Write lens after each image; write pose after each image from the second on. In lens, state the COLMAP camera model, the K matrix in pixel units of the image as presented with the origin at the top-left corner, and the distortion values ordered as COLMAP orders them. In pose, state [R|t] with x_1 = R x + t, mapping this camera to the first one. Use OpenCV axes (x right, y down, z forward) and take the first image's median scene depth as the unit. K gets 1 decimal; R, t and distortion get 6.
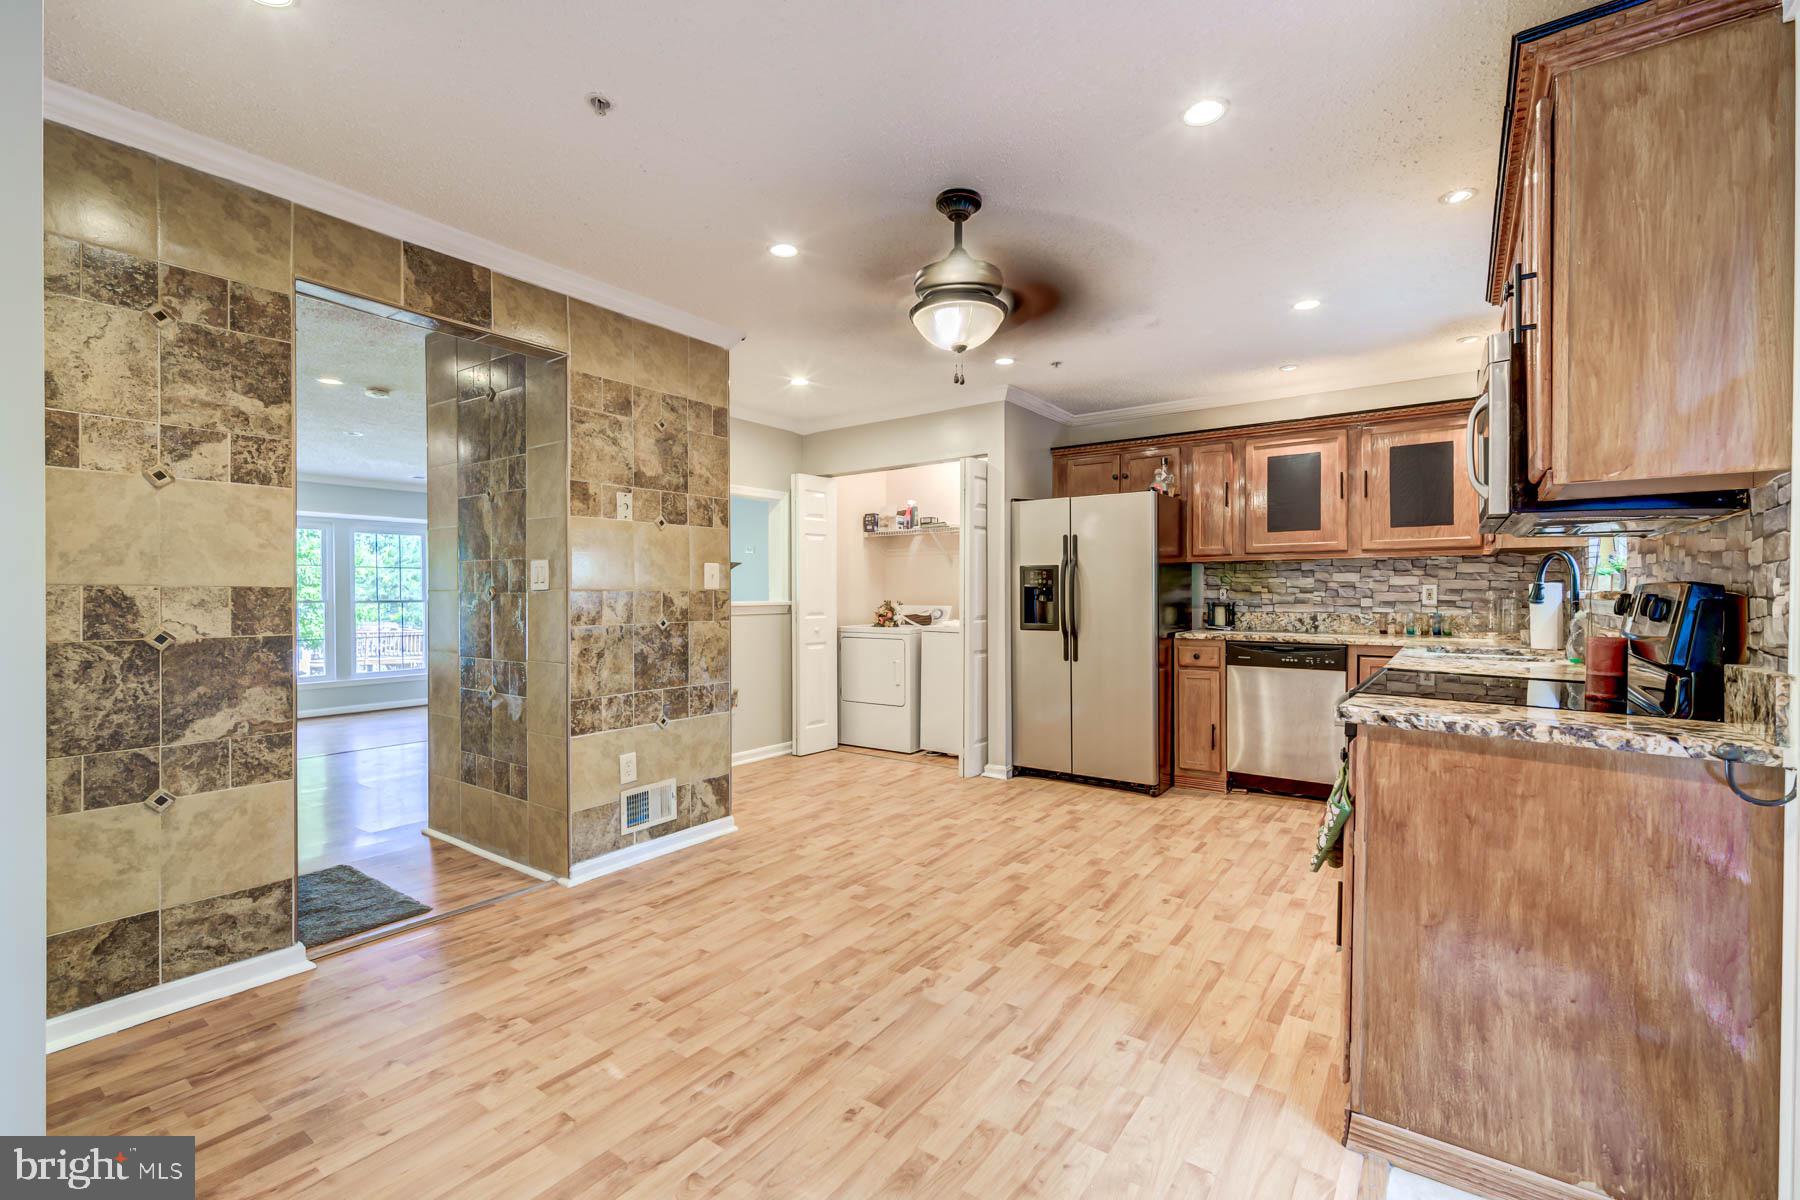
lens RADIAL K [[778.2, 0, 905.9], [0, 778.2, 594.2], [0, 0, 1]] dist [0.003234, -0.000053]
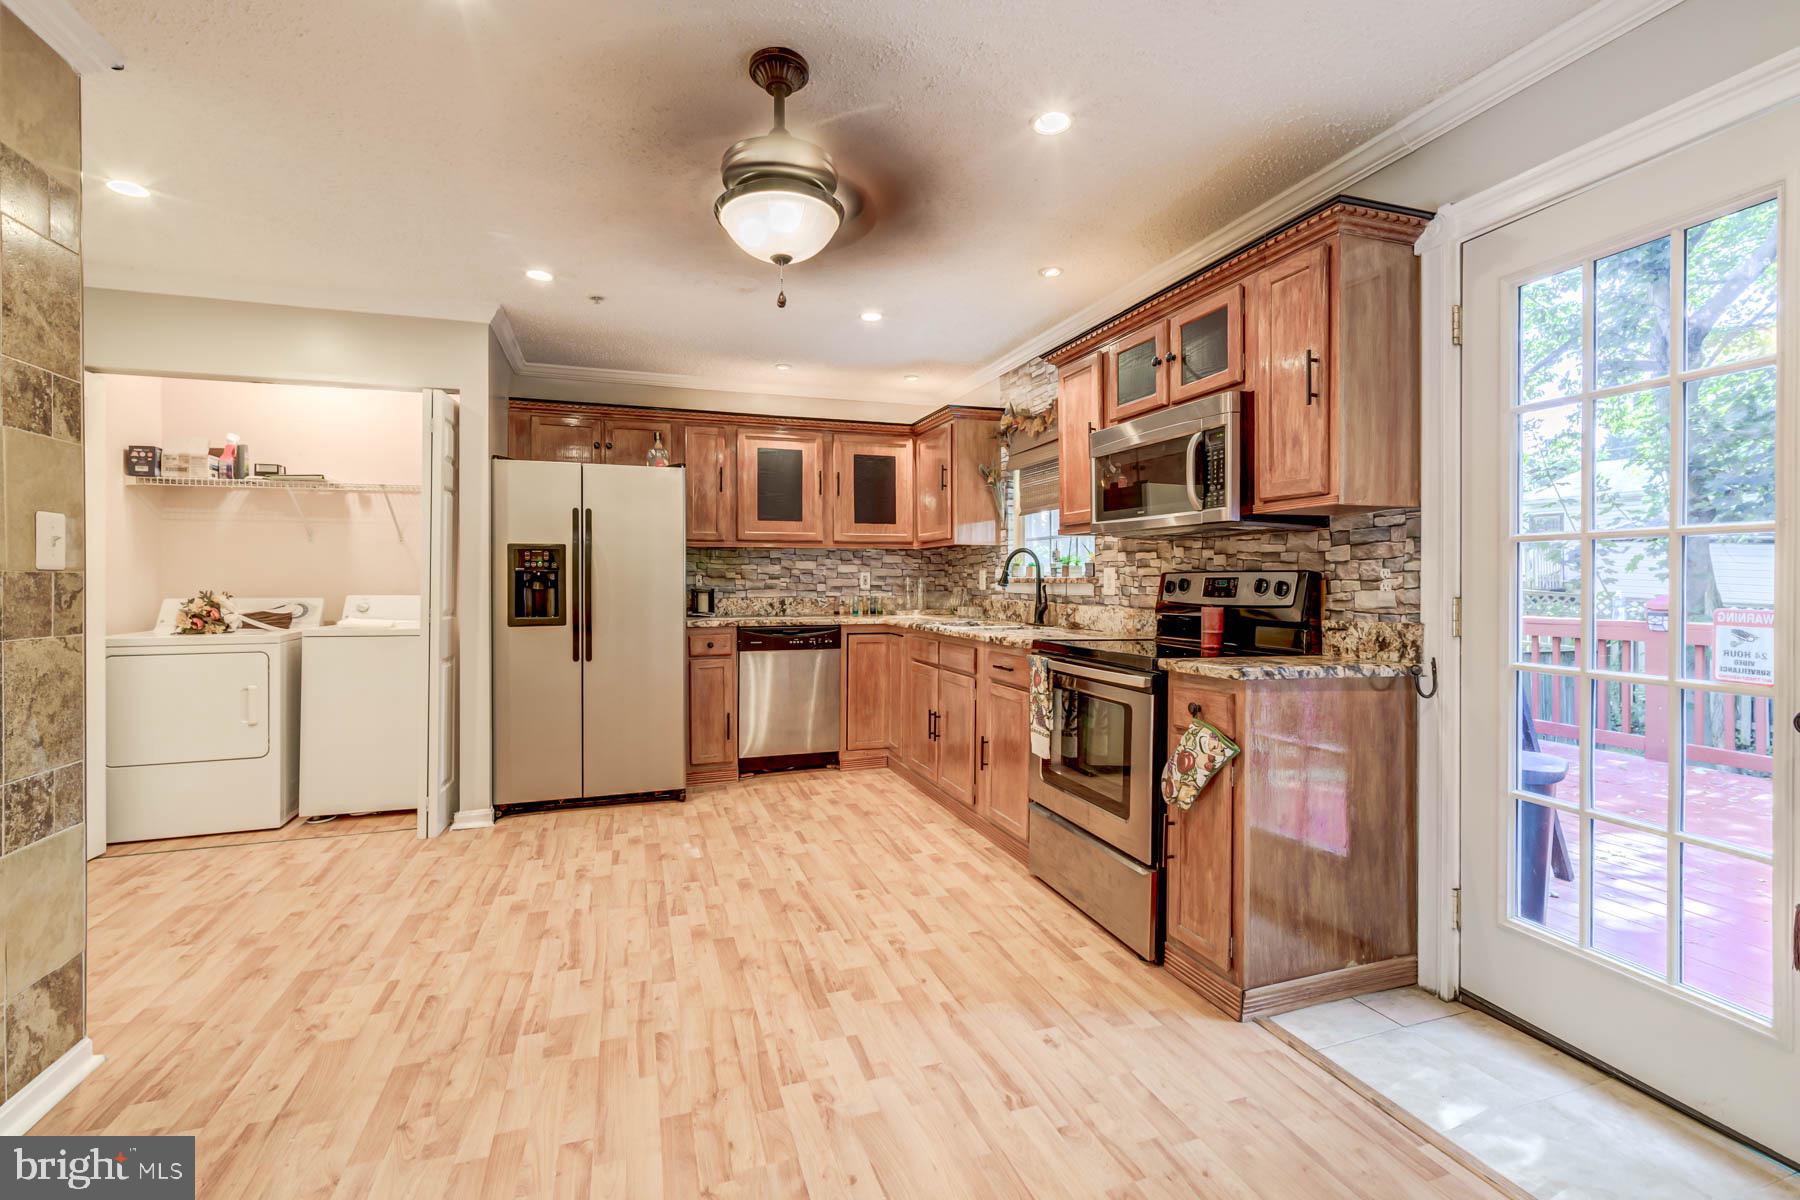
lens RADIAL K [[778.2, 0, 896.2], [0, 778.2, 577.7], [0, 0, 1]] dist [0.003234, -0.000053]
pose [[0.582649, 0.002456, 0.812720, -0.379889], [0.002127, 0.999987, -0.004547, 0.002578], [-0.812721, 0.004378, 0.582636, 0.356763]]
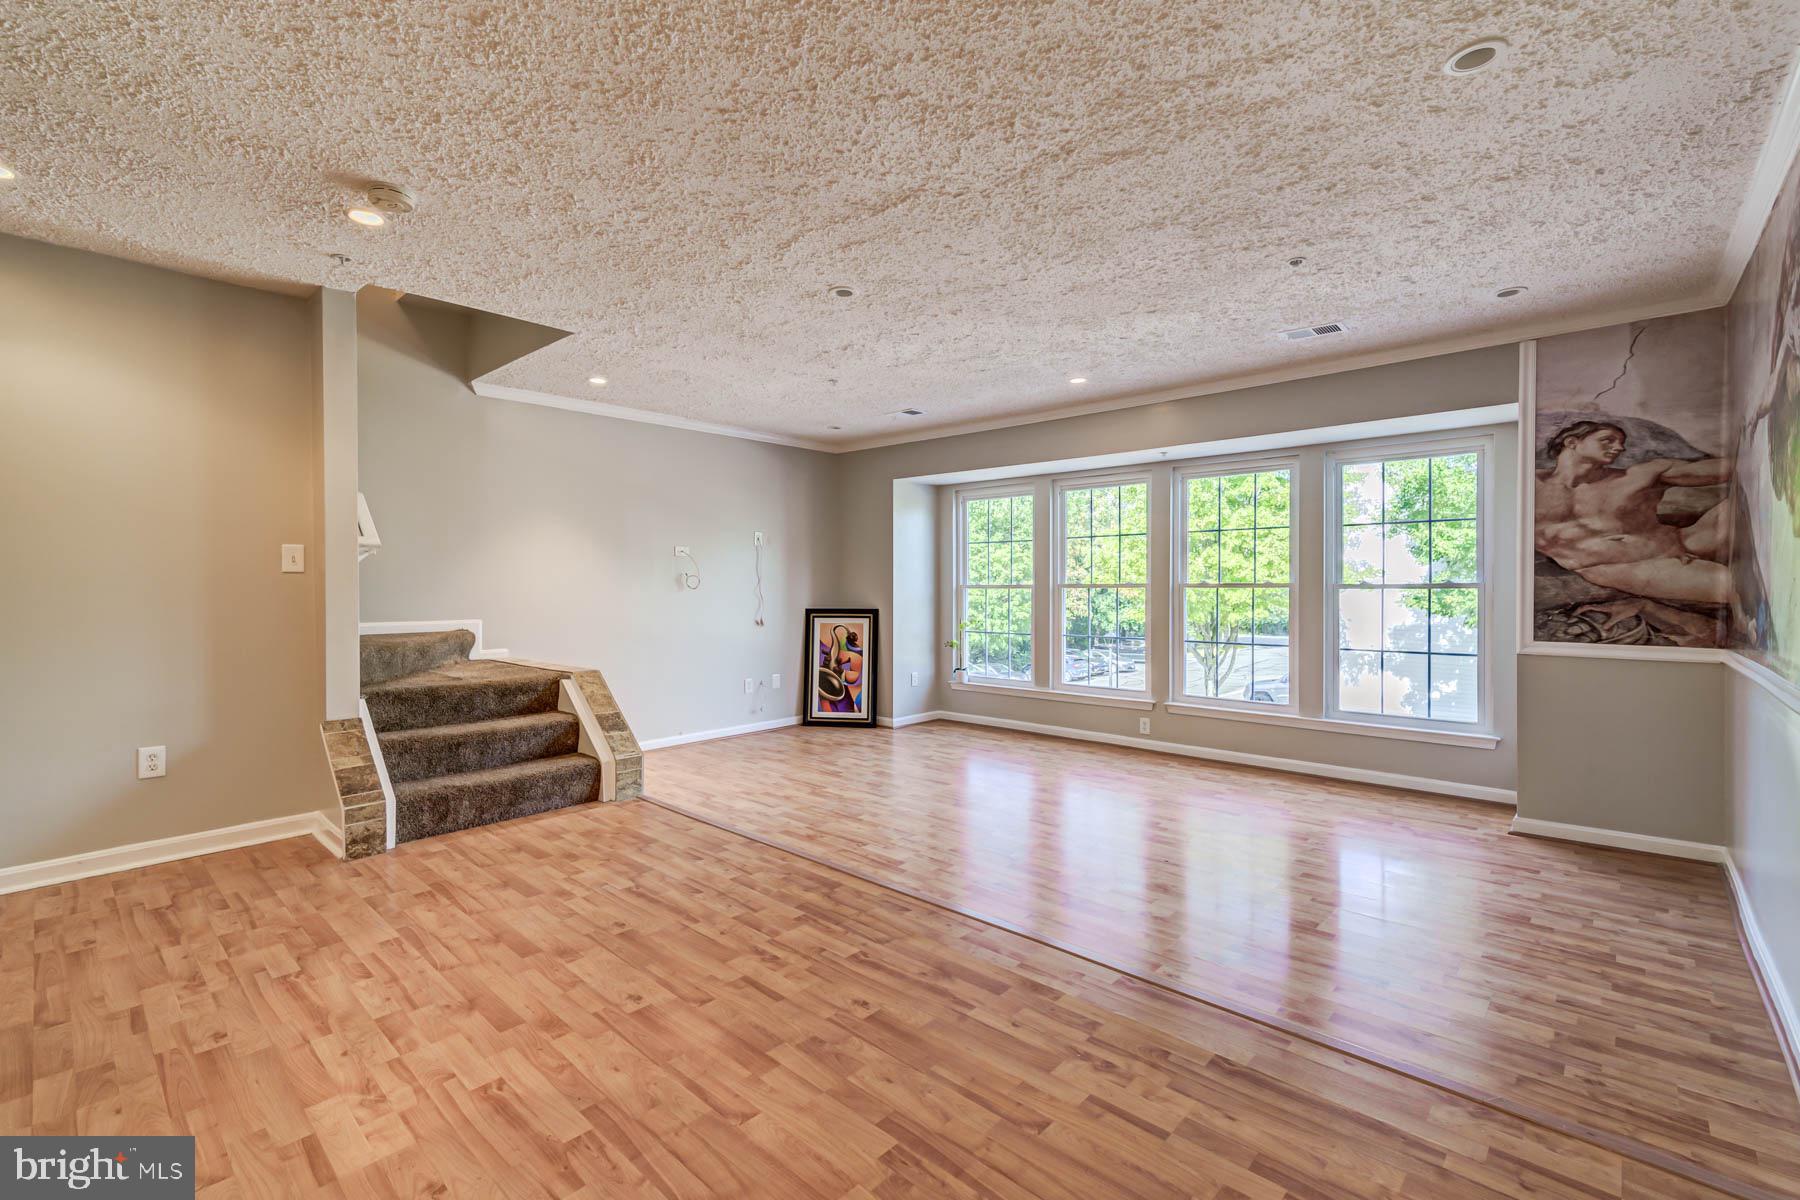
lens RADIAL K [[778.2, 0, 907.0], [0, 778.2, 598.6], [0, 0, 1]] dist [0.003234, -0.000053]
pose [[-0.108488, 0.016904, -0.993954, 0.725514], [-0.006343, 0.999823, 0.017696, 0.009579], [0.994078, 0.008224, -0.108361, 1.131393]]
